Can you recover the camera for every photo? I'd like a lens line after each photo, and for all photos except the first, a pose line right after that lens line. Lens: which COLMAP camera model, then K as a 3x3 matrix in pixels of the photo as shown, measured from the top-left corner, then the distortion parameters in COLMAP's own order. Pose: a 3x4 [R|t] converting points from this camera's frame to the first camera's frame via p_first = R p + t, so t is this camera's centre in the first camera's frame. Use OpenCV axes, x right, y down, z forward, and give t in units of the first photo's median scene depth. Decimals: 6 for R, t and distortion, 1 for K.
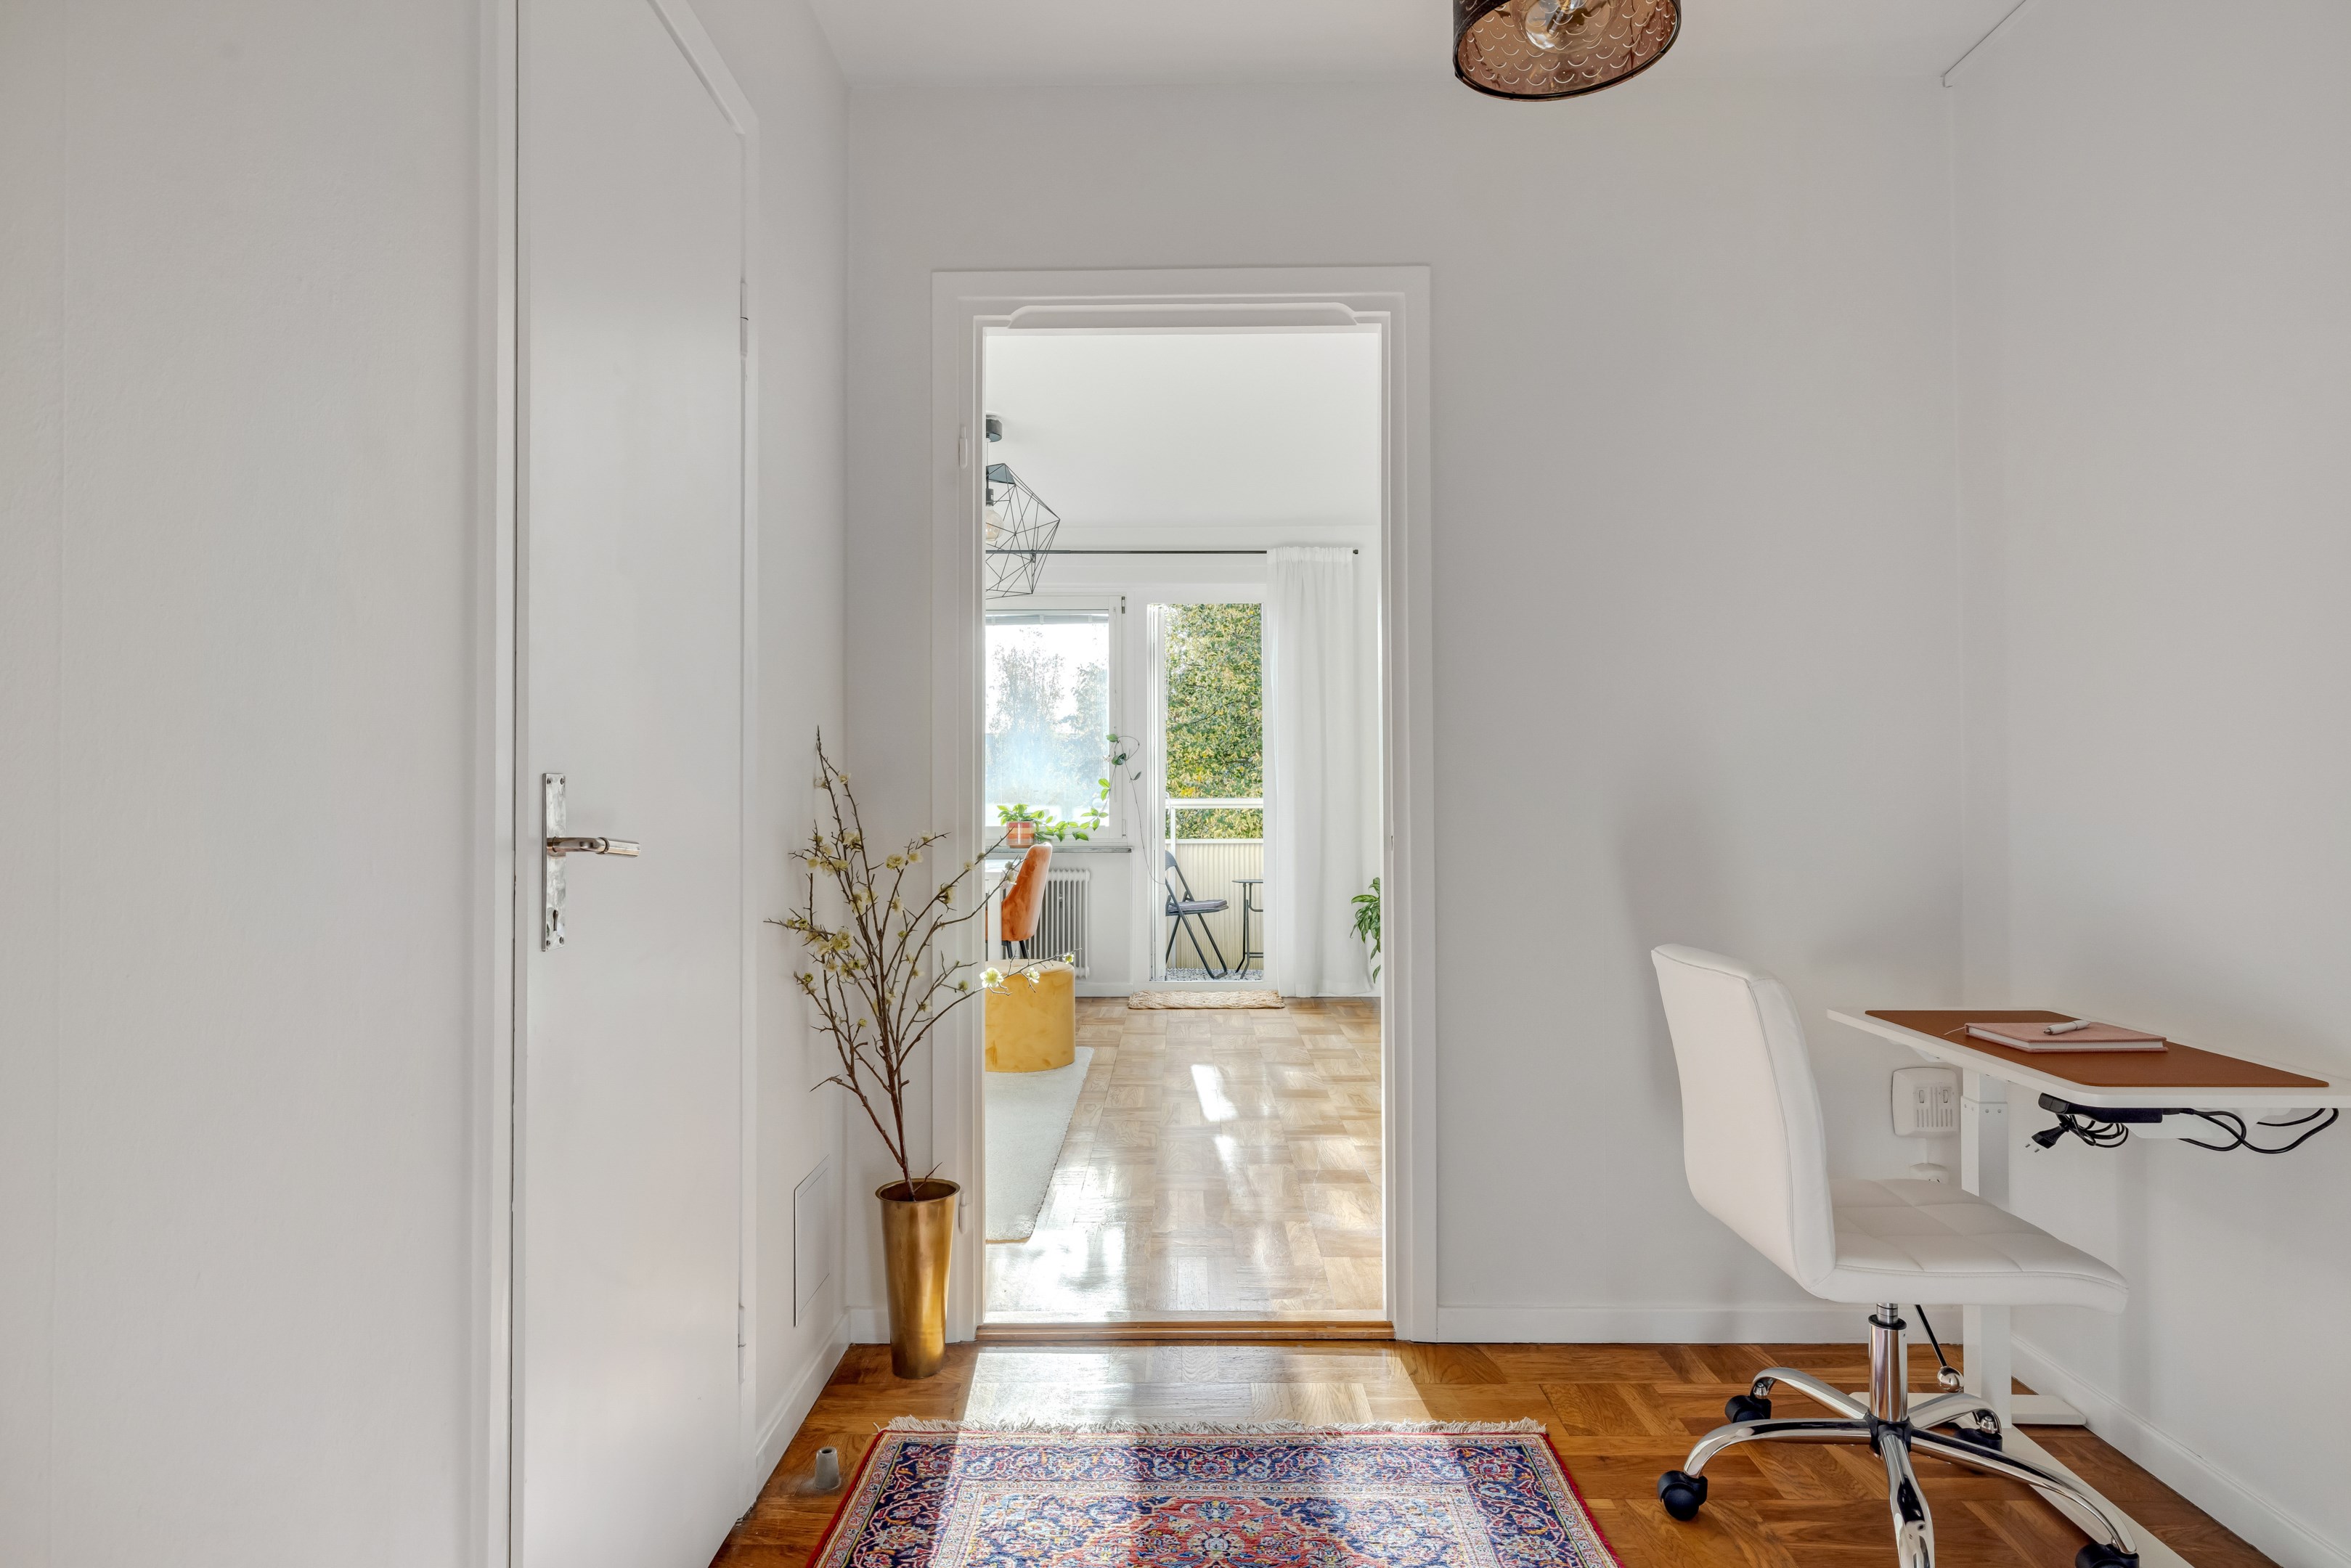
lens RADIAL K [[1341.2, 0, 1164.6], [0, 1341.2, 772.3], [0, 0, 1]] dist [0.000704, 0.000874]
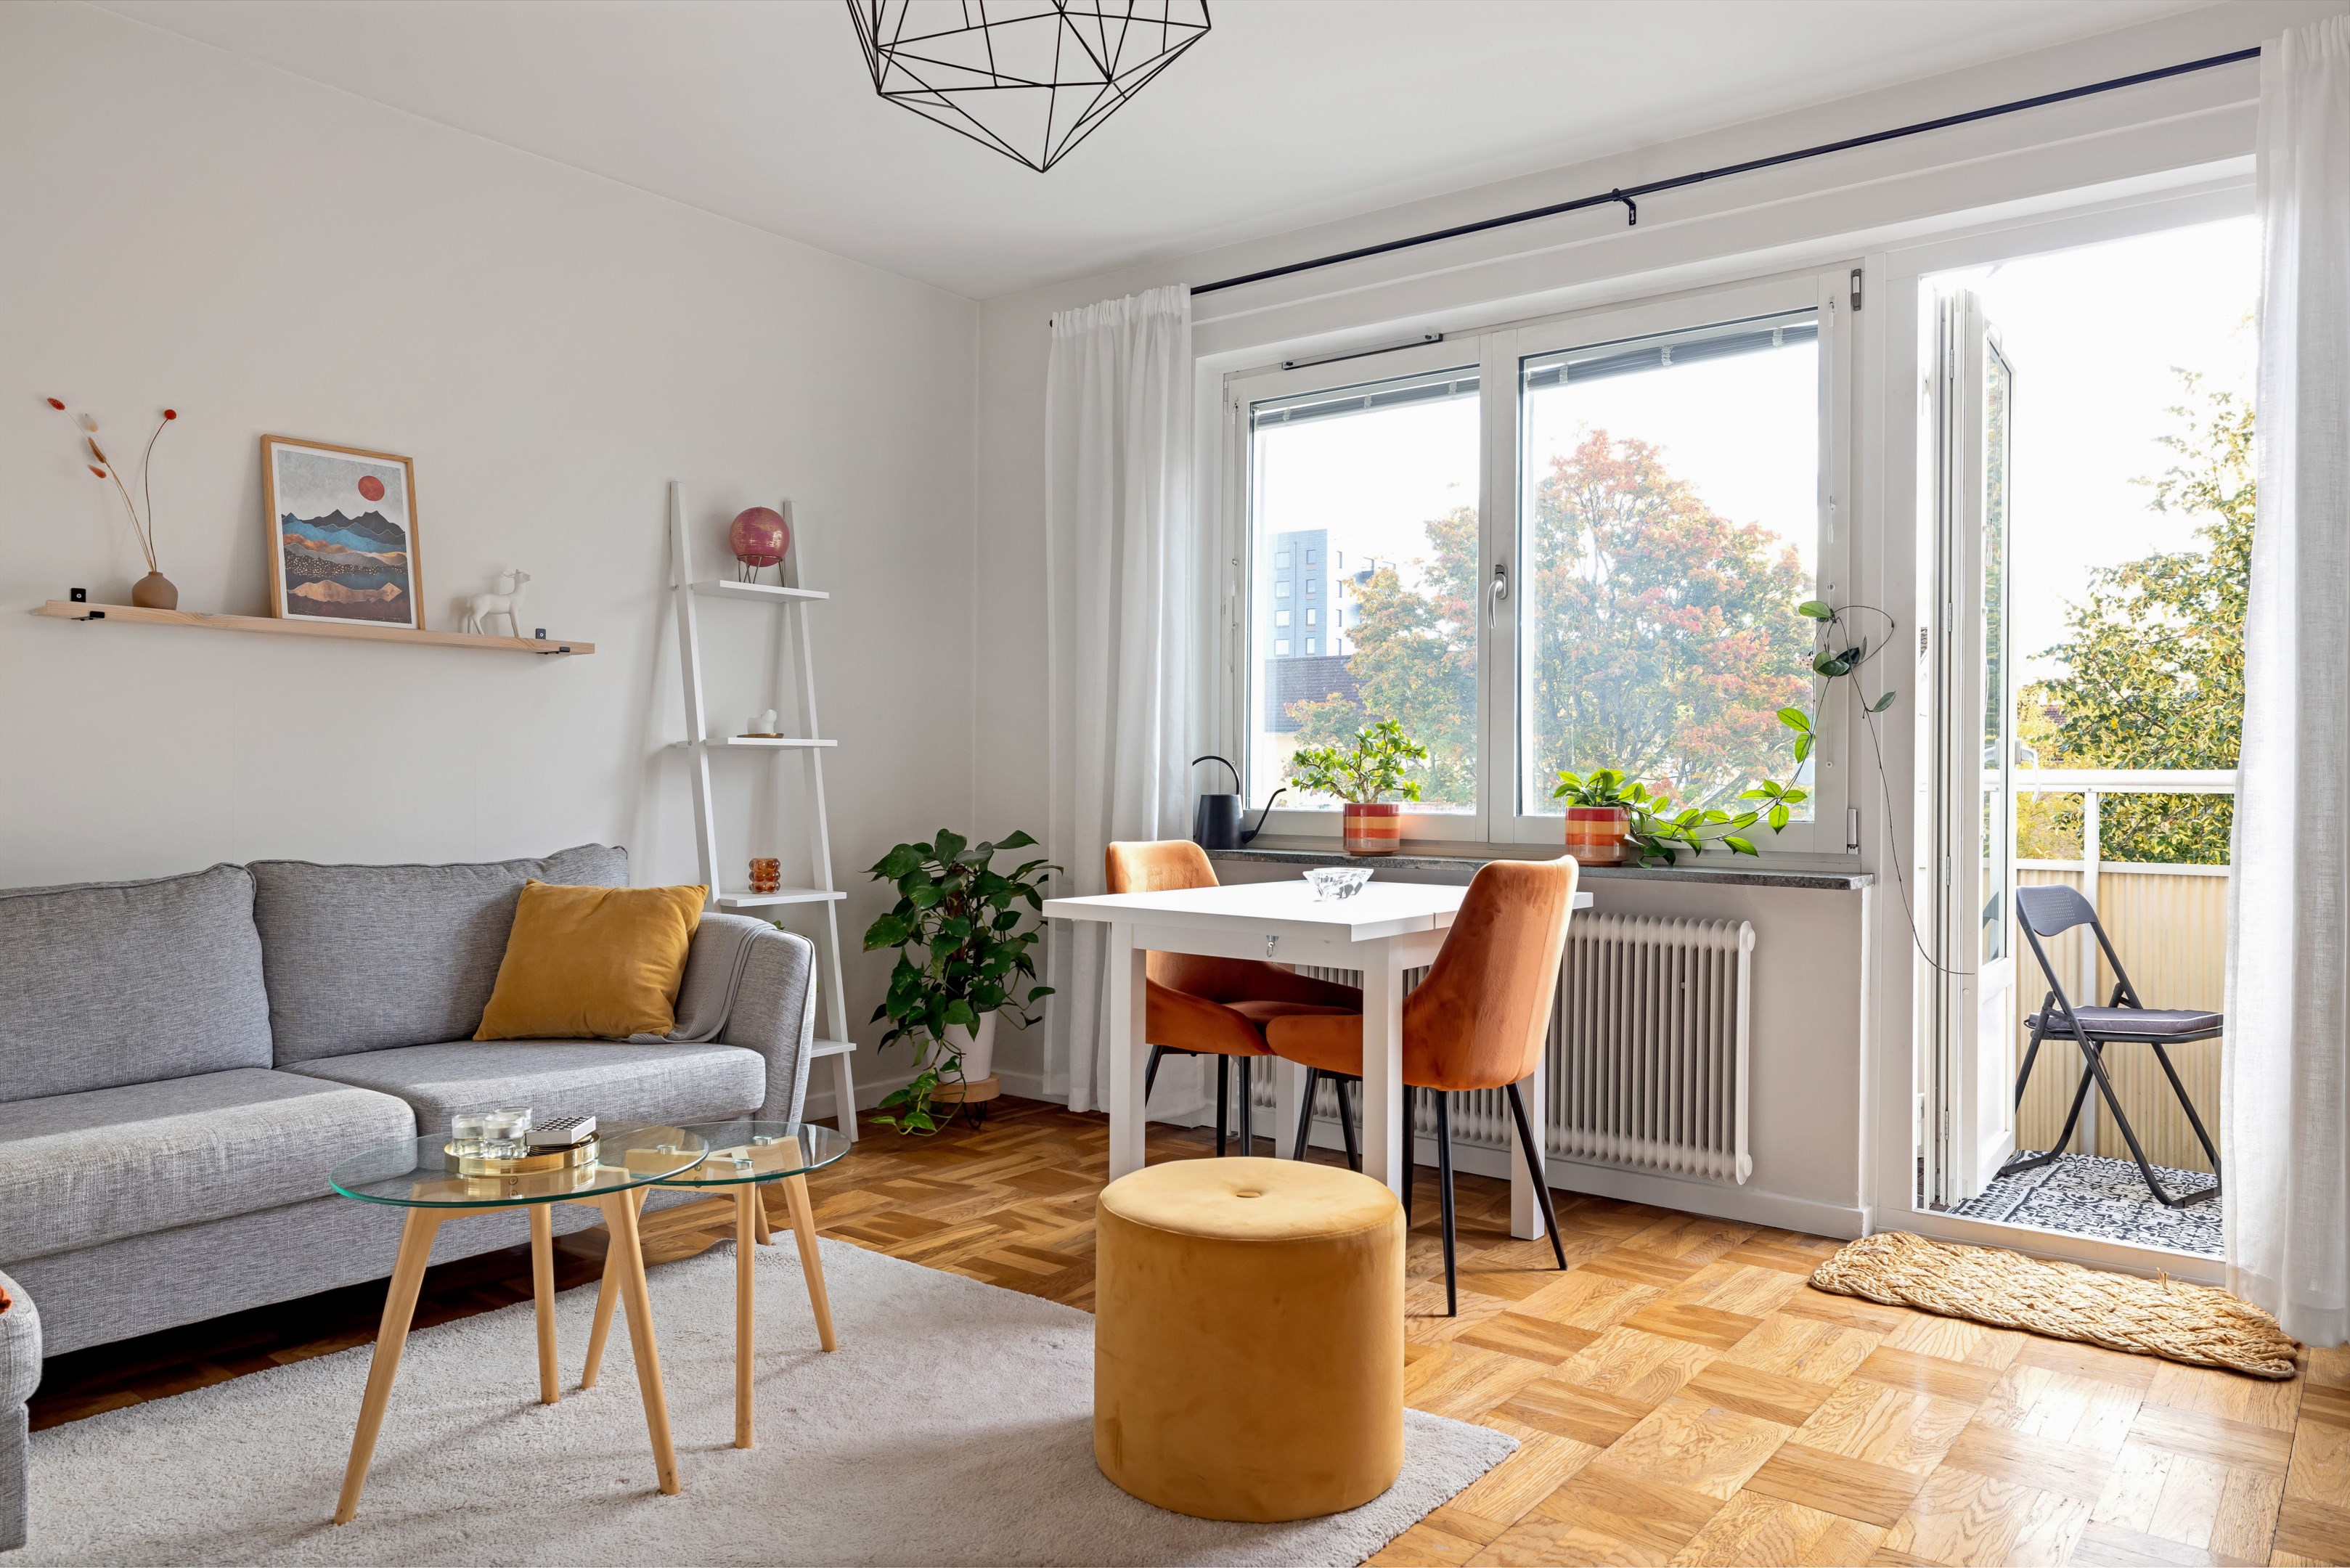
lens RADIAL K [[1583.6, 0, 1169.7], [0, 1583.6, 771.2], [0, 0, 1]] dist [0.003424, -0.000520]
pose [[0.792139, 0.006840, -0.610302, 0.184377], [-0.002675, 0.999967, 0.007735, 0.037453], [0.610335, -0.004494, 0.792131, 0.886480]]
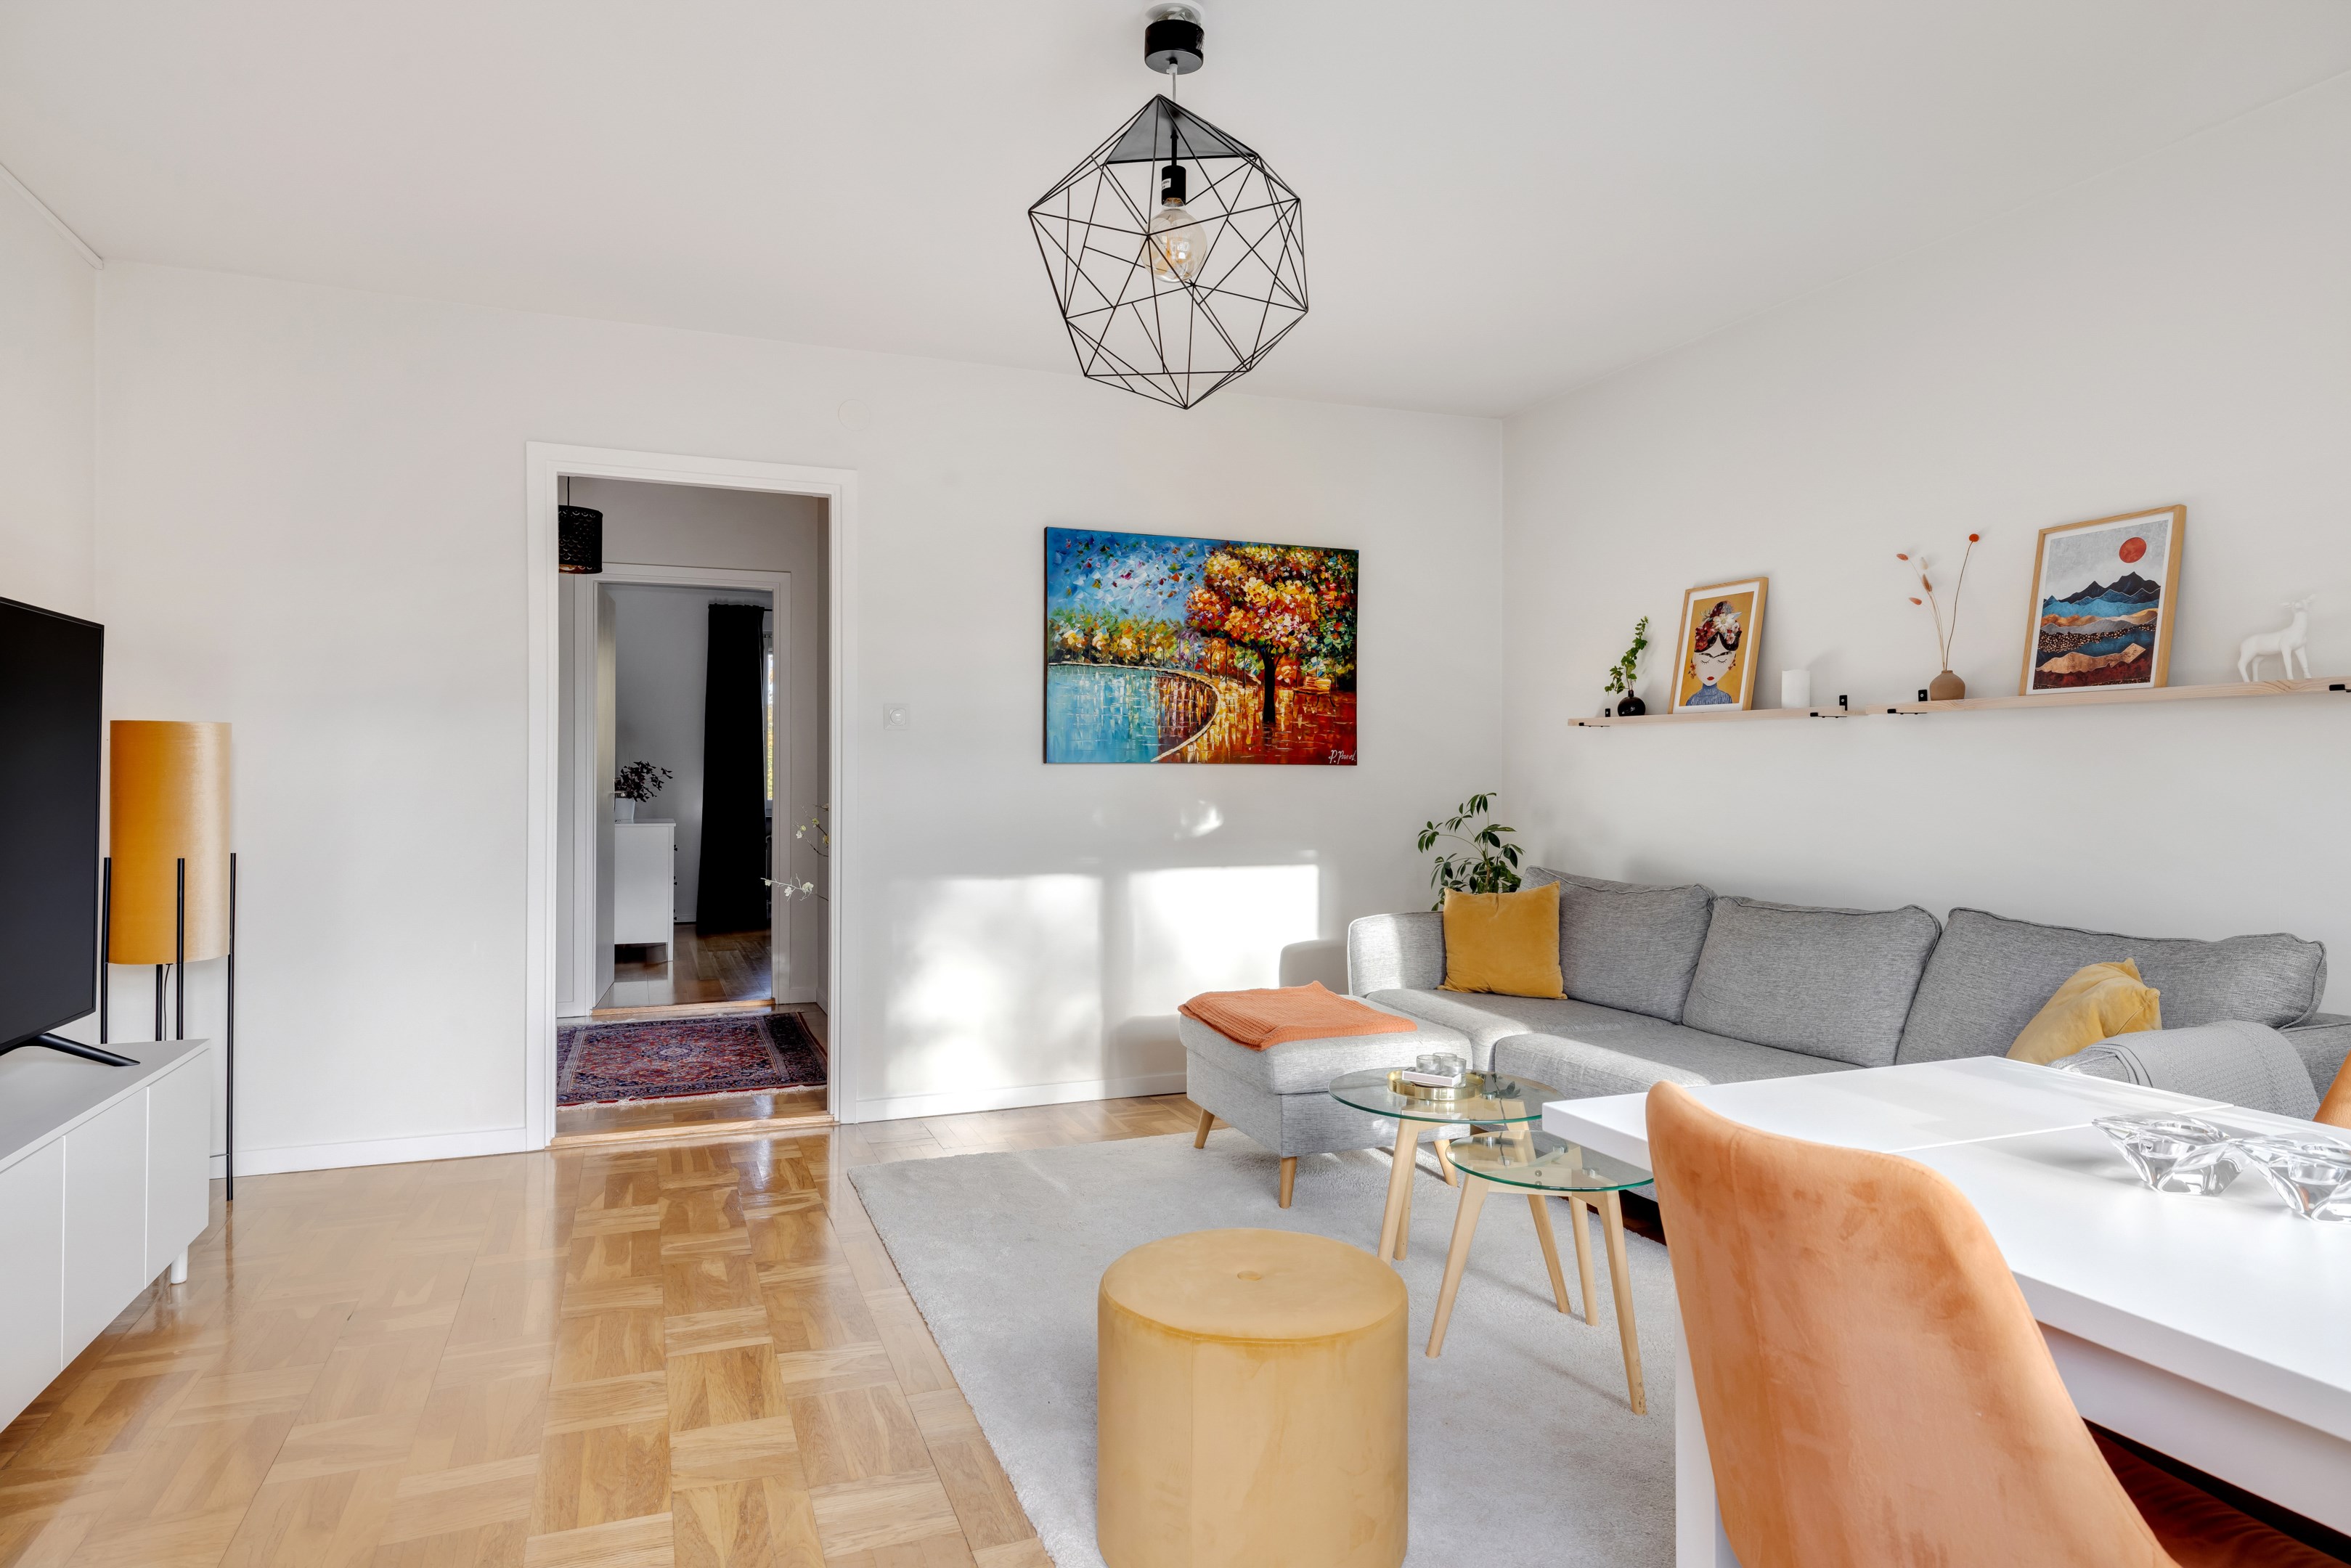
lens RADIAL K [[1341.2, 0, 1164.6], [0, 1341.2, 772.3], [0, 0, 1]] dist [0.000704, 0.000874]
pose [[-0.926842, 0.000578, -0.375451, 0.067084], [0.007081, 0.999848, -0.015942, 0.018881], [0.375384, -0.017435, -0.926705, 1.820010]]
